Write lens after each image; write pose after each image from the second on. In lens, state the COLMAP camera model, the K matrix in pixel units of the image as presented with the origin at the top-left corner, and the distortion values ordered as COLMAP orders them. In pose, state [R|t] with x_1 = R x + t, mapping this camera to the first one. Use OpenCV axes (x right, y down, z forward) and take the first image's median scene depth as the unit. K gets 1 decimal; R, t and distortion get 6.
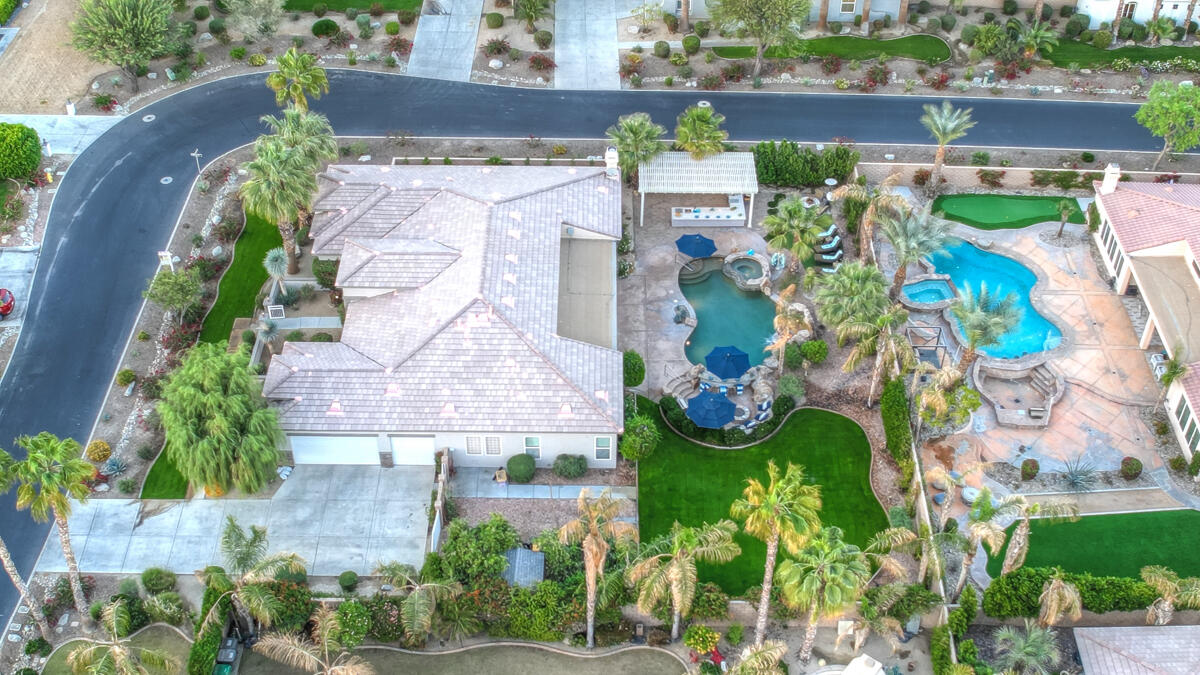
lens RADIAL K [[1367.1, 0, 591.3], [0, 1367.1, 363.3], [0, 0, 1]] dist [-0.118201, -0.120641]
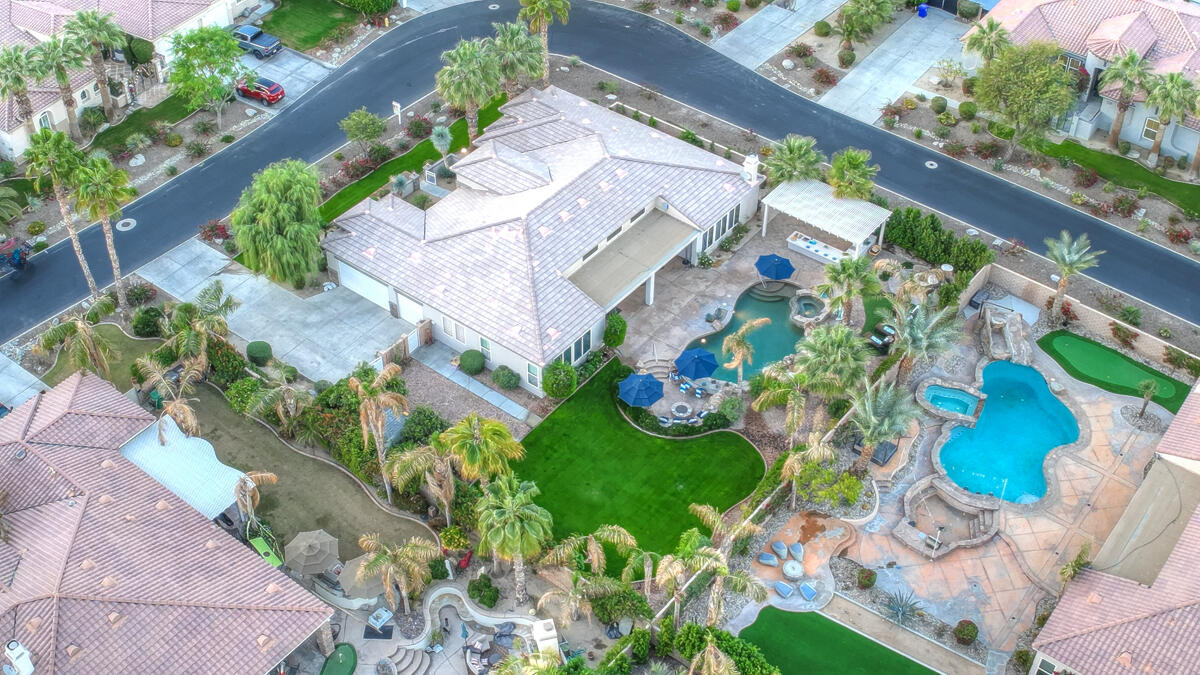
lens RADIAL K [[1367.1, 0, 591.3], [0, 1367.1, 363.3], [0, 0, 1]] dist [-0.118201, -0.120641]
pose [[0.794886, 0.414141, -0.443446, 0.462558], [-0.410953, 0.905153, 0.108695, -0.075769], [0.446401, 0.095836, 0.889686, 0.016981]]
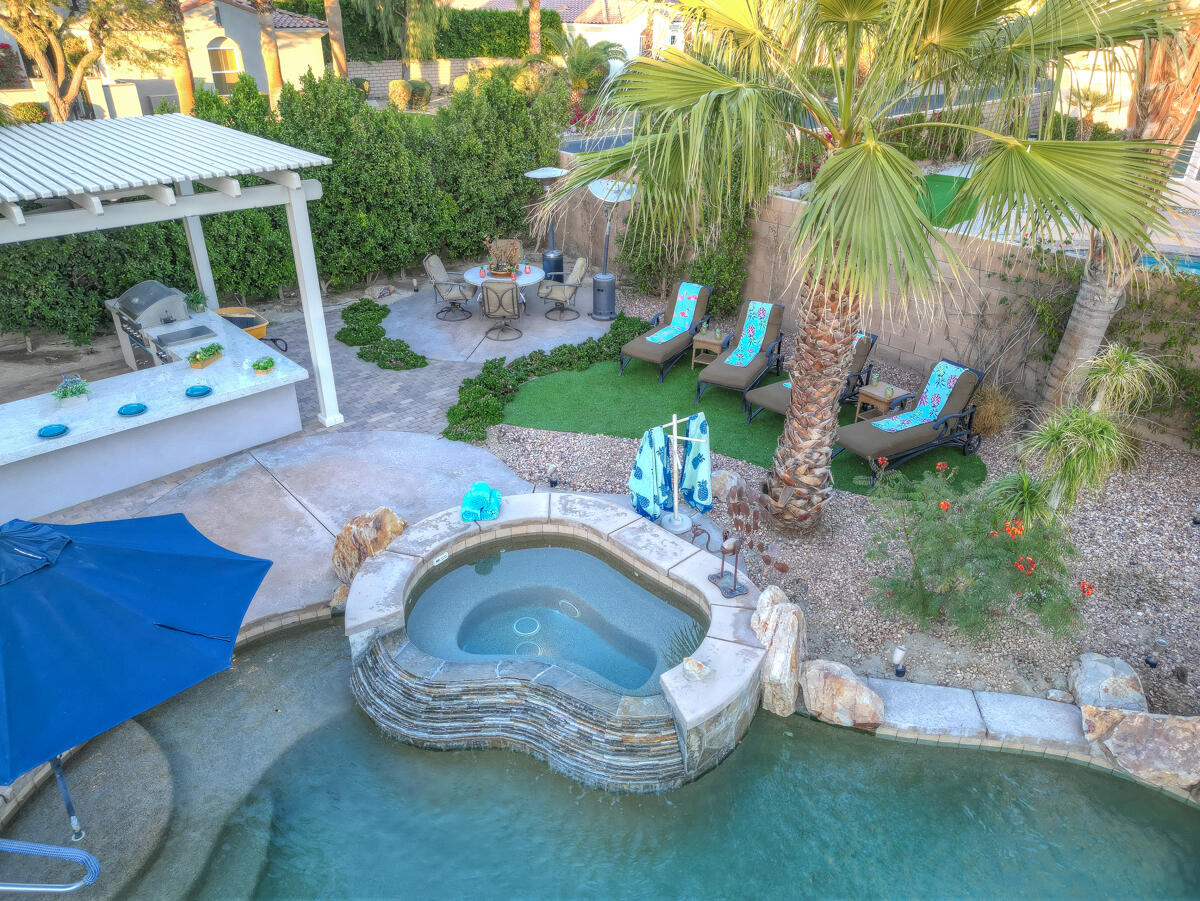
lens RADIAL K [[841.4, 0, 596.9], [0, 841.4, 453.9], [0, 0, 1]] dist [0.067117, -0.060563]
pose [[0.733654, -0.321360, 0.598732, 0.075553], [0.453237, 0.887900, -0.078805, -0.074601], [-0.506289, 0.329183, 0.797063, 0.939570]]
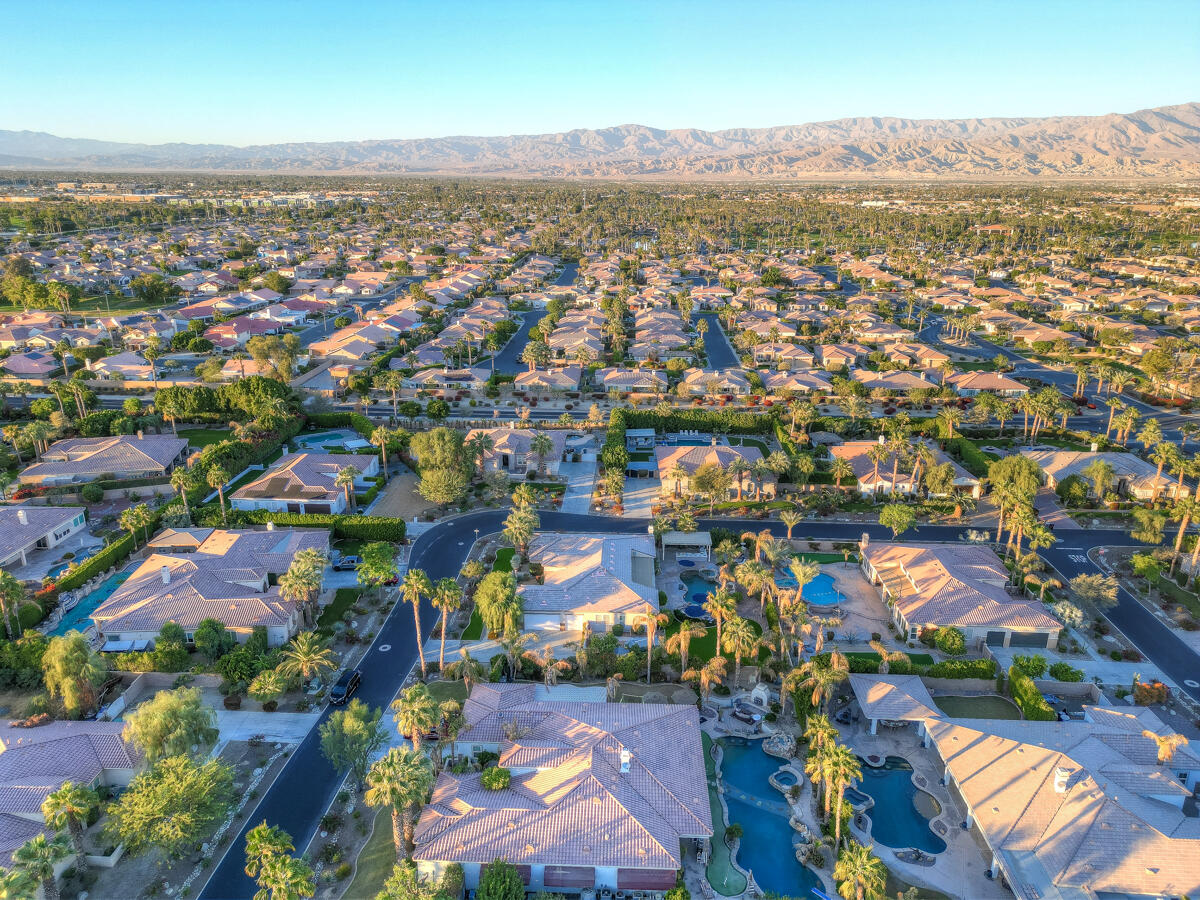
lens RADIAL K [[841.4, 0, 596.9], [0, 841.4, 453.4], [0, 0, 1]] dist [0.067117, -0.060563]
pose [[0.999617, 0.011715, -0.025086, -0.048005], [-0.020927, 0.912949, -0.407536, 0.352841], [0.018128, 0.407905, 0.912844, -0.455457]]
